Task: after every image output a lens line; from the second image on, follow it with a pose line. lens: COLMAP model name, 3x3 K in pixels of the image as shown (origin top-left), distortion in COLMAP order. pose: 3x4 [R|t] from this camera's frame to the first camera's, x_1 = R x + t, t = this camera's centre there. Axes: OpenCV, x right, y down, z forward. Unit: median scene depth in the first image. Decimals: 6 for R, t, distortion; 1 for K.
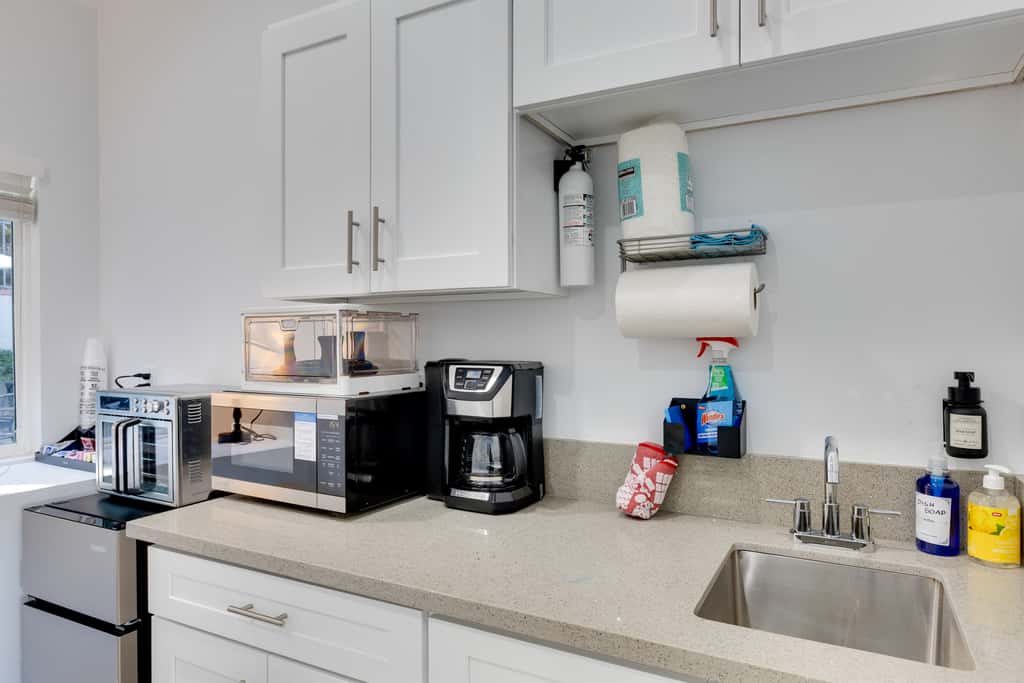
lens RADIAL K [[612.5, 0, 497.0], [0, 612.5, 344.4], [0, 0, 1]] dist [0.000319, 0.001136]
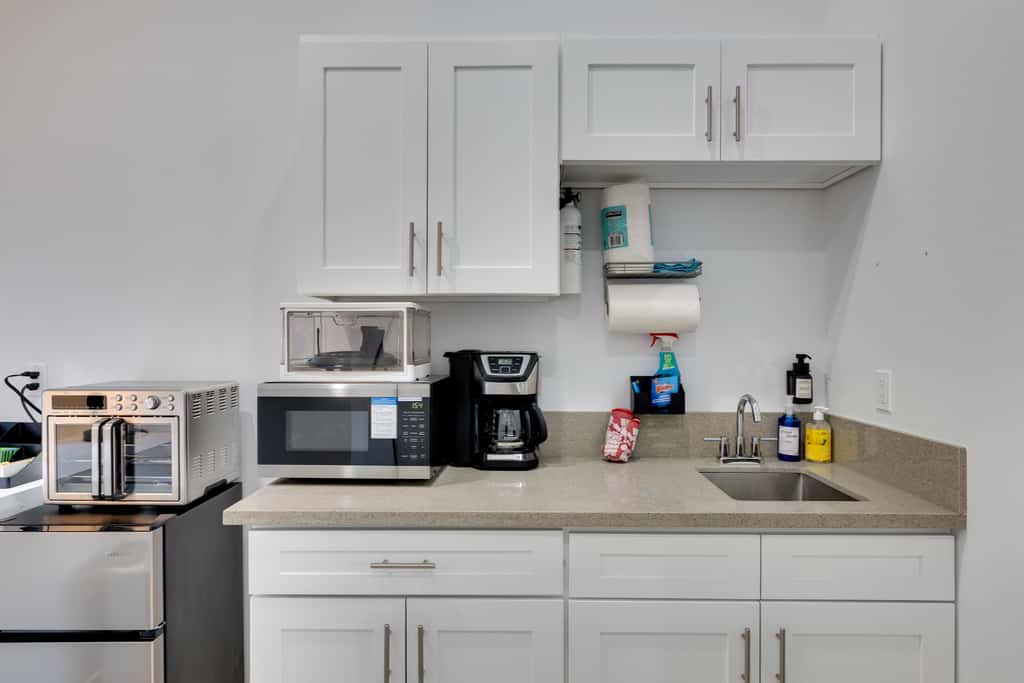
lens RADIAL K [[612.5, 0, 506.9], [0, 612.5, 344.1], [0, 0, 1]] dist [0.000319, 0.001136]
pose [[0.887189, -0.003439, 0.461393, -0.630737], [-0.000525, 0.999964, 0.008463, 0.002395], [-0.461405, -0.007750, 0.887156, -0.119085]]
